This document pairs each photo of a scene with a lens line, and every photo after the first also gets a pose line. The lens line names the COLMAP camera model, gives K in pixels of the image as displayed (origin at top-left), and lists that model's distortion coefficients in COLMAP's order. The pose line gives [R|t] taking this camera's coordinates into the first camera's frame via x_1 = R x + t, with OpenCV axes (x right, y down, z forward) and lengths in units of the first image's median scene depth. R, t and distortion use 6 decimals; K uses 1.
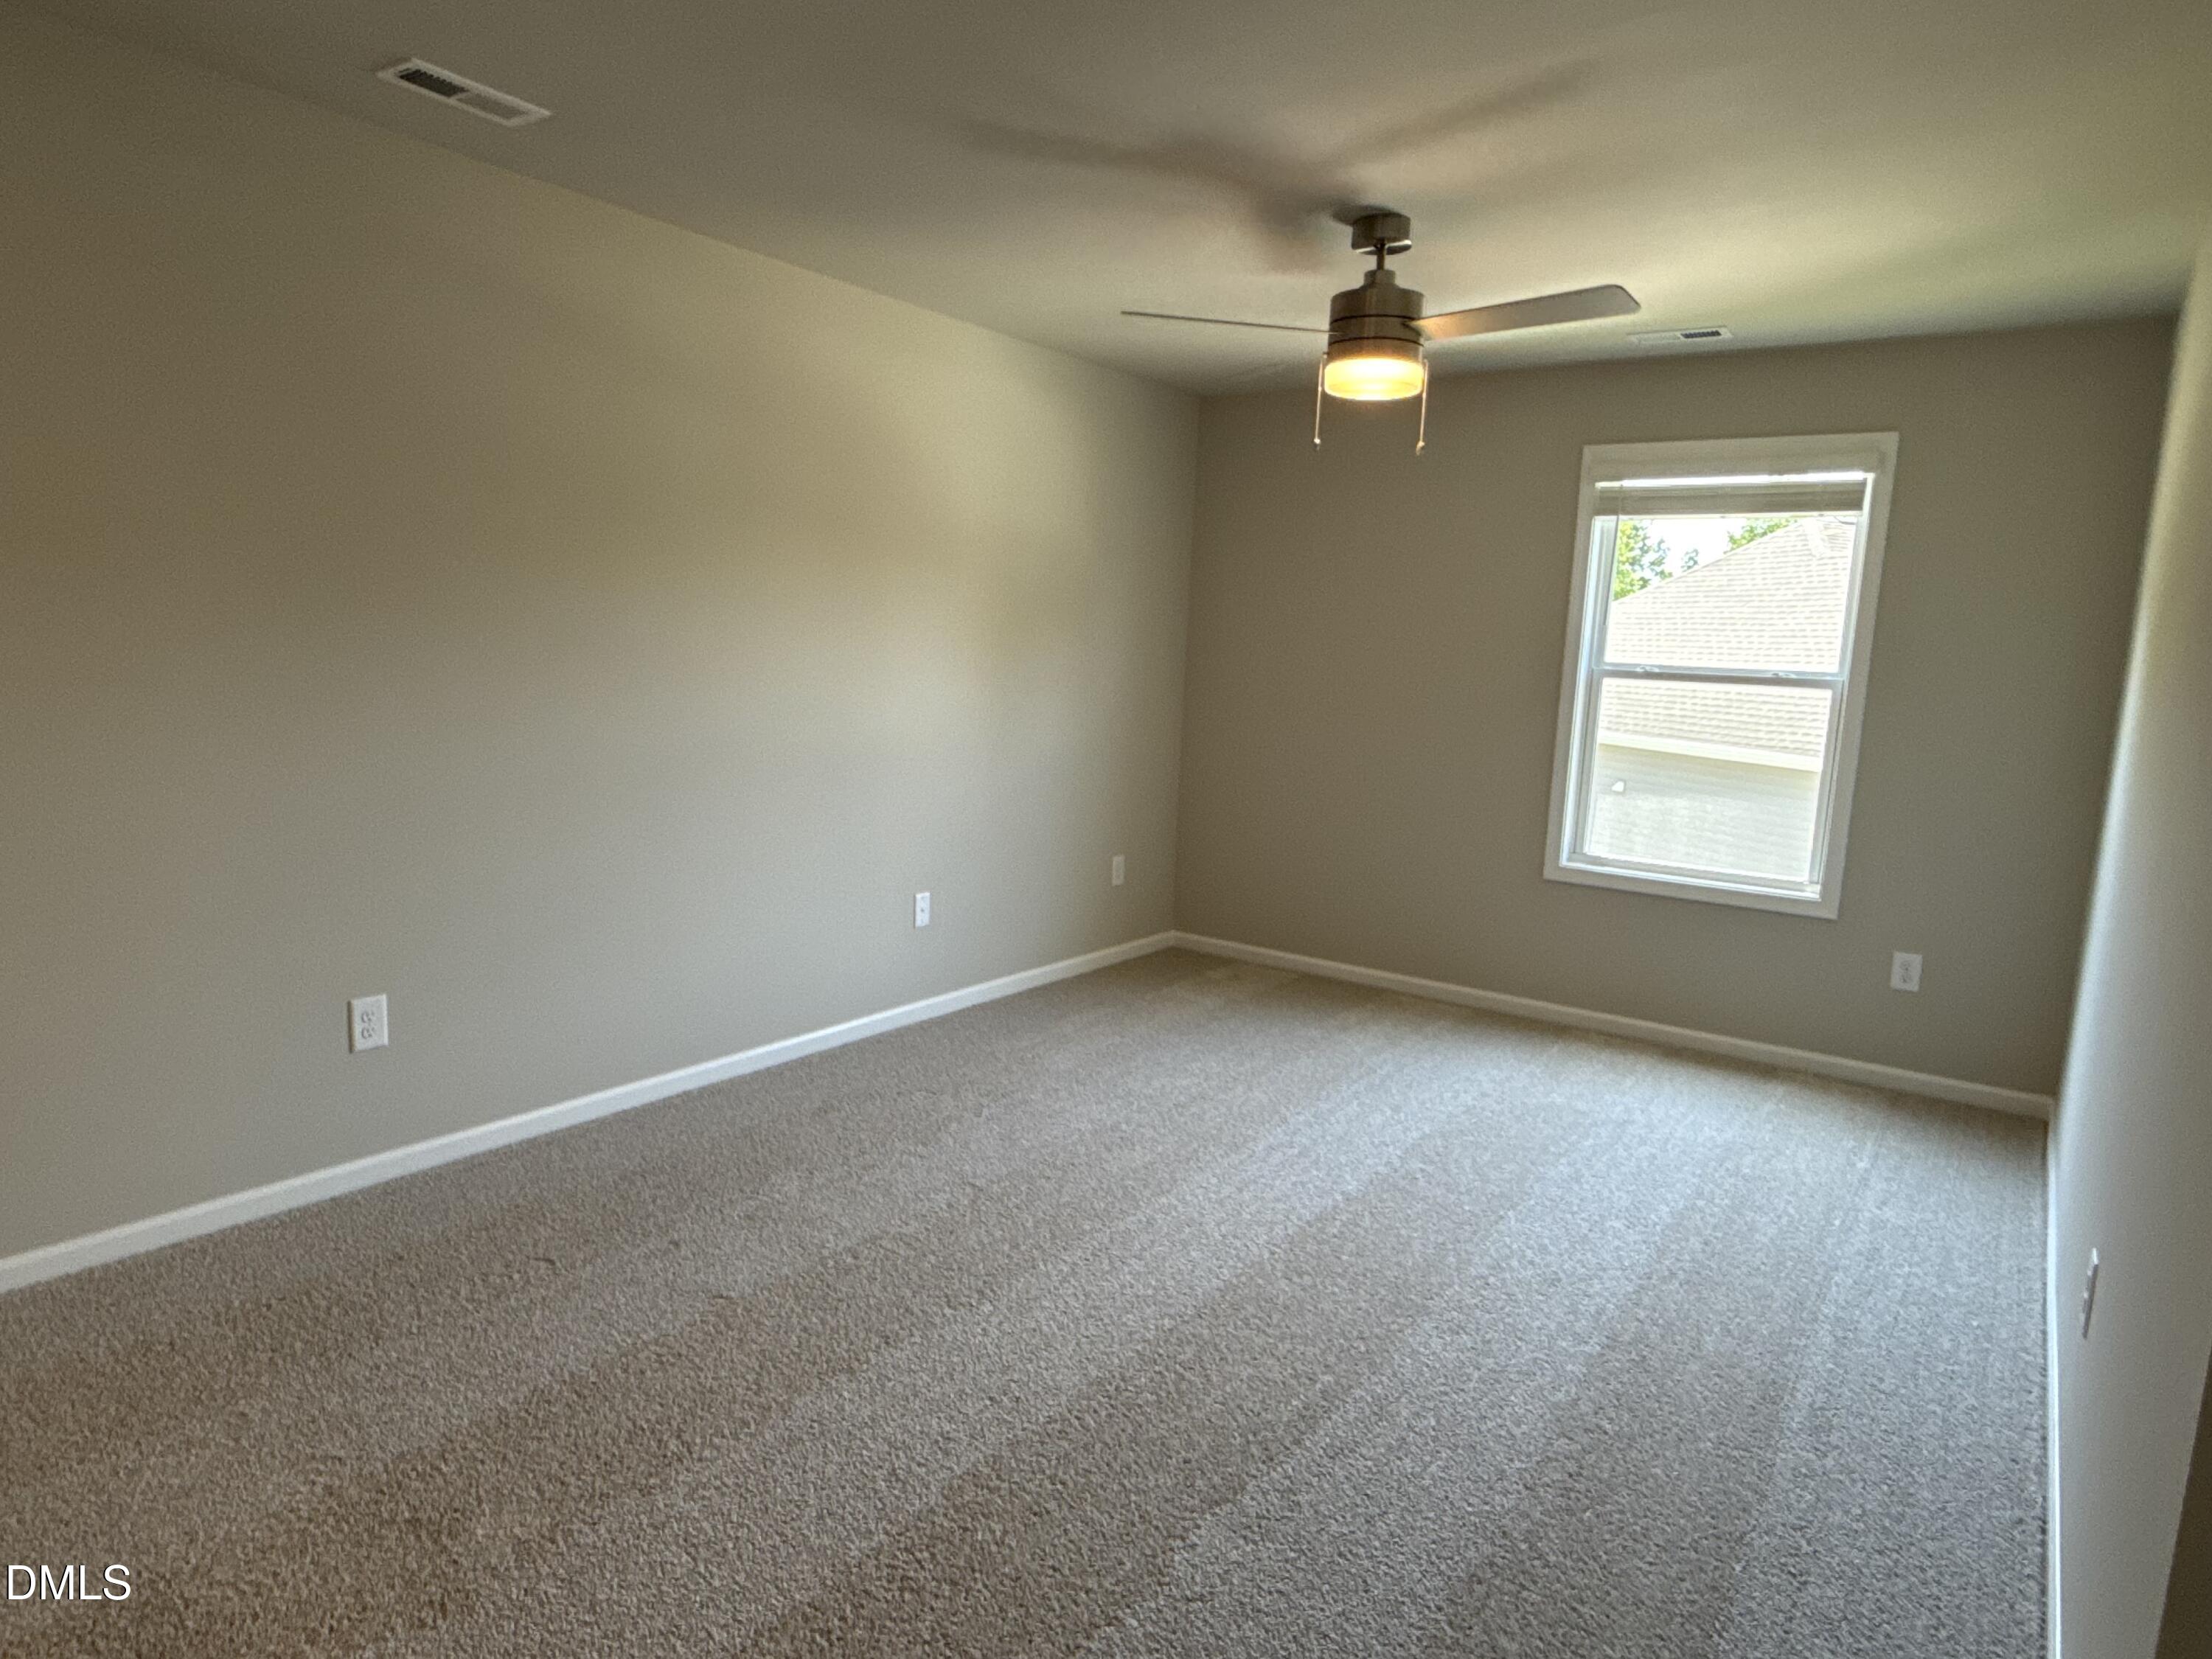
lens RADIAL K [[1353.8, 0, 1086.3], [0, 1353.8, 818.1], [0, 0, 1]] dist [-0.001808, -0.003180]
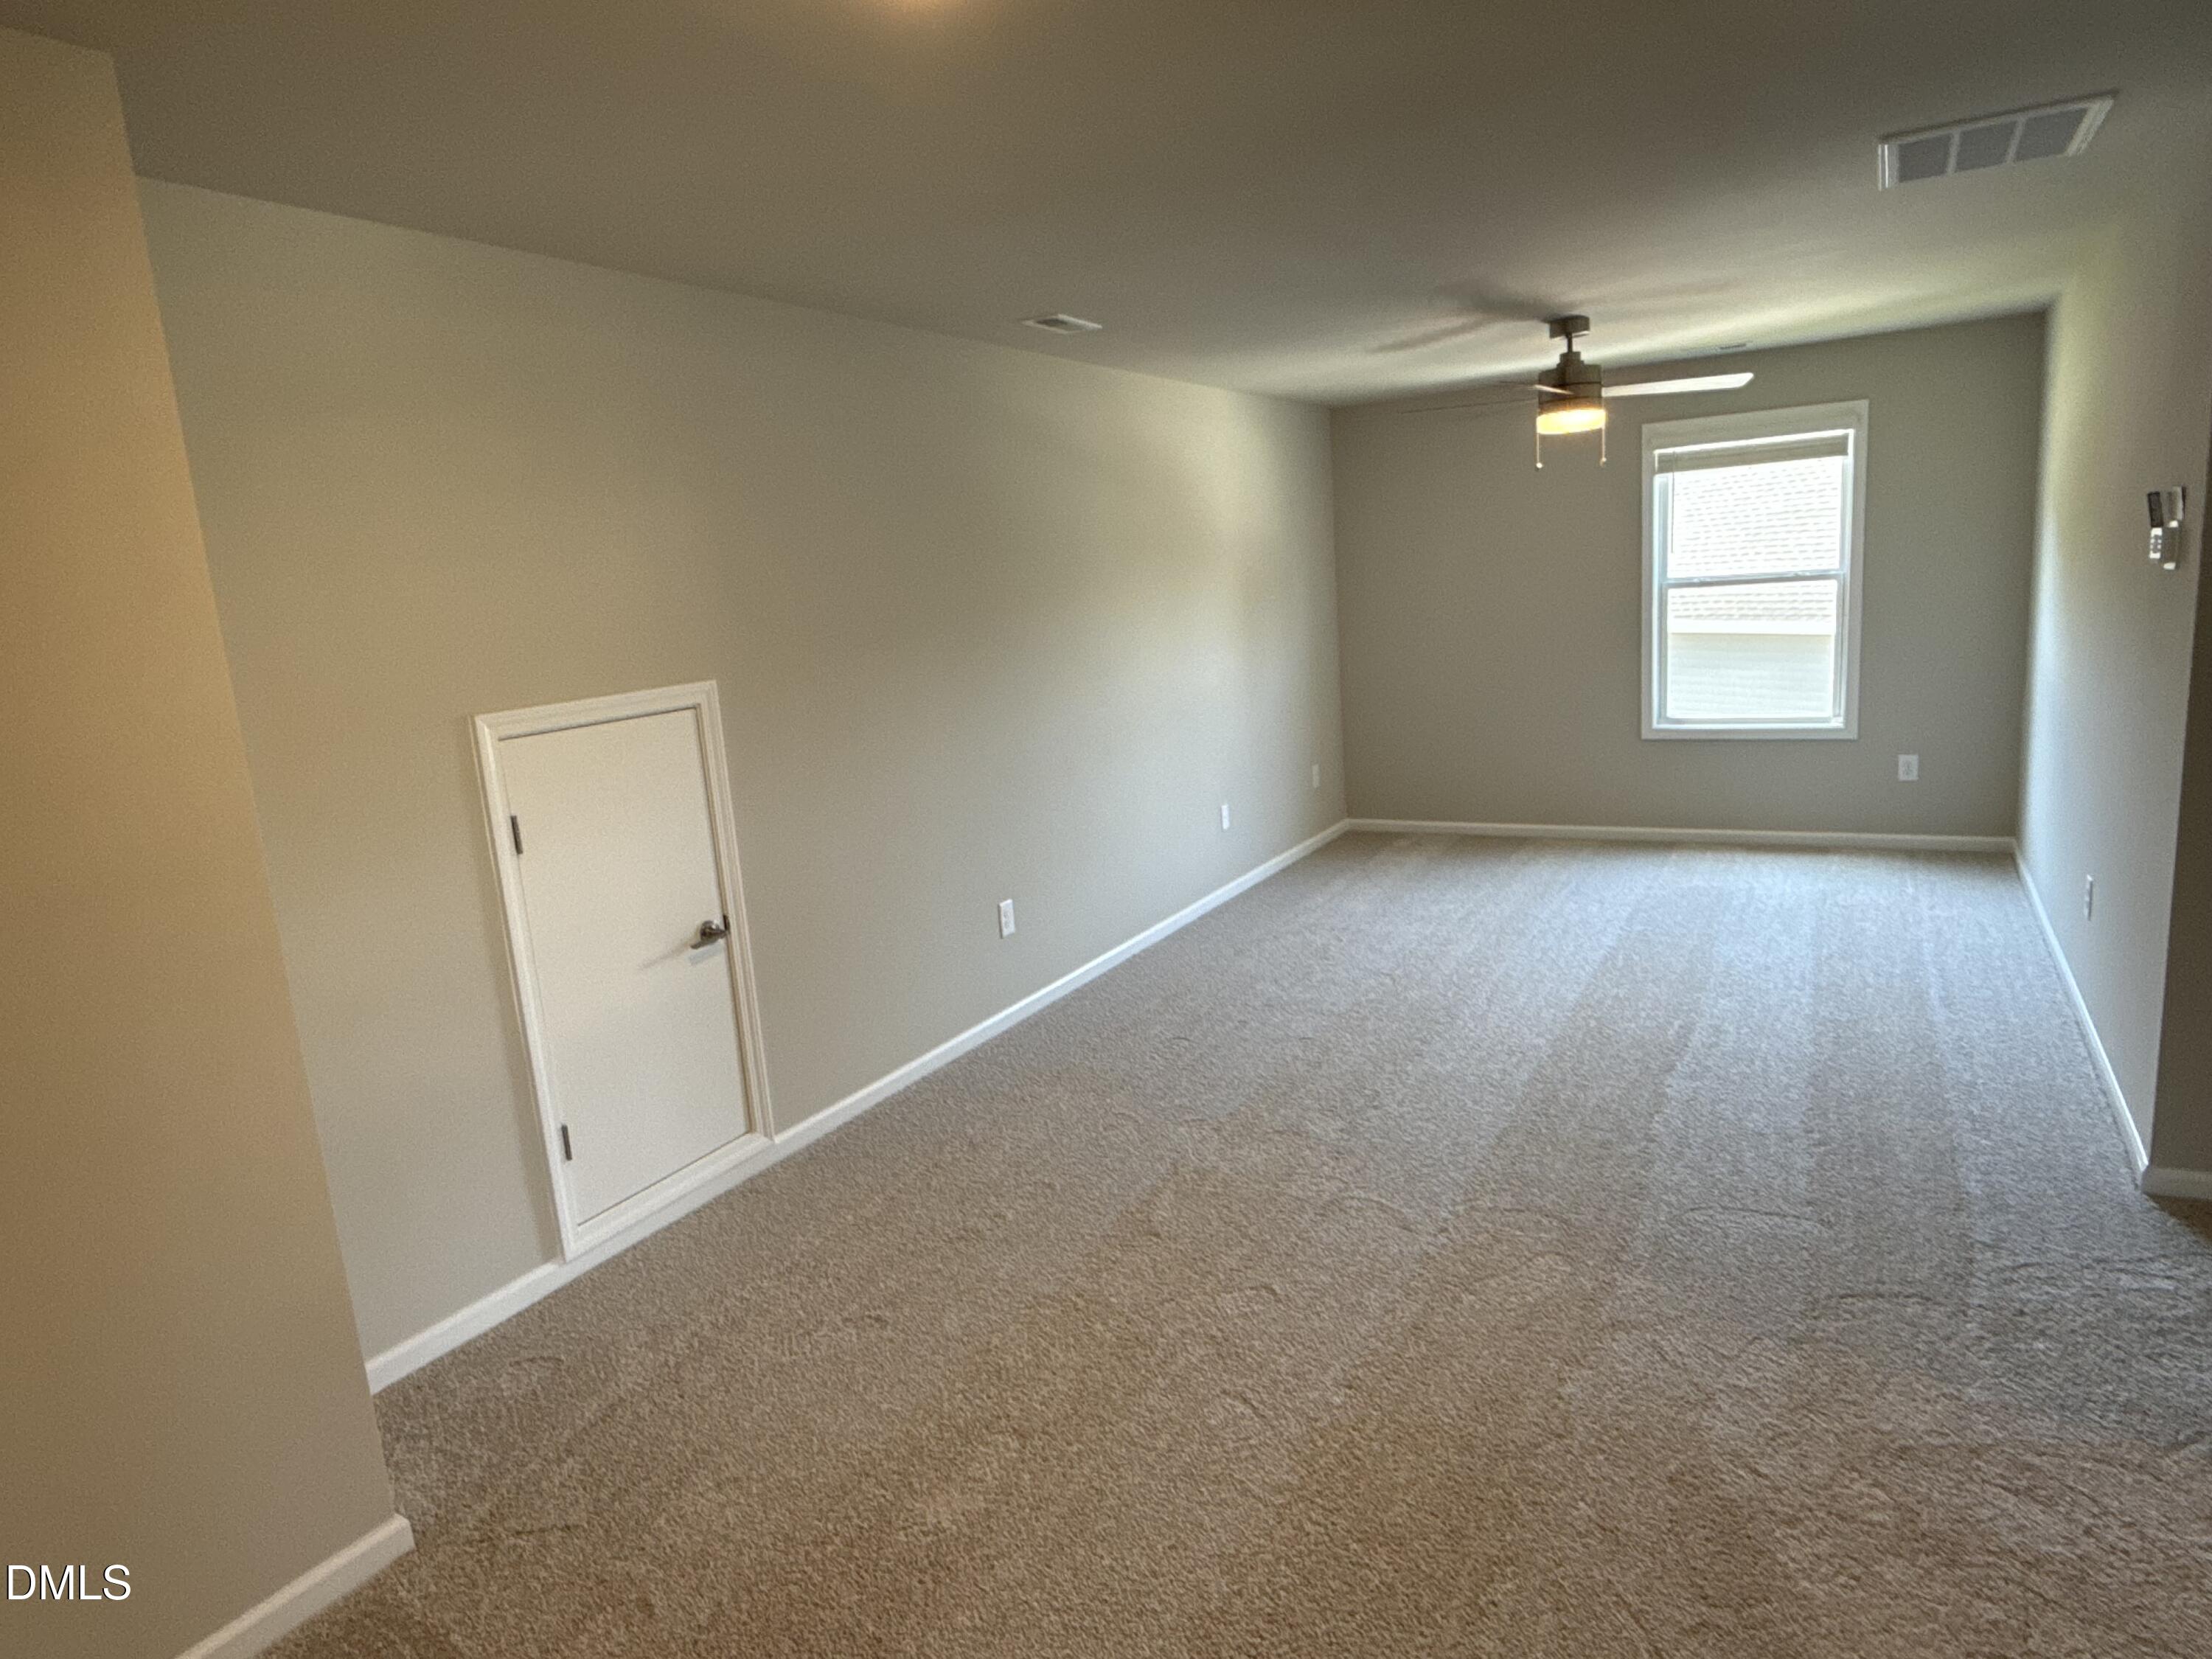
lens RADIAL K [[1359.2, 0, 1100.1], [0, 1359.2, 809.1], [0, 0, 1]] dist [0.000452, 0.001090]
pose [[0.987883, -0.131623, 0.082241, -0.383409], [0.128480, 0.990804, 0.042427, -0.016612], [-0.087069, -0.031347, 0.995709, -0.388014]]
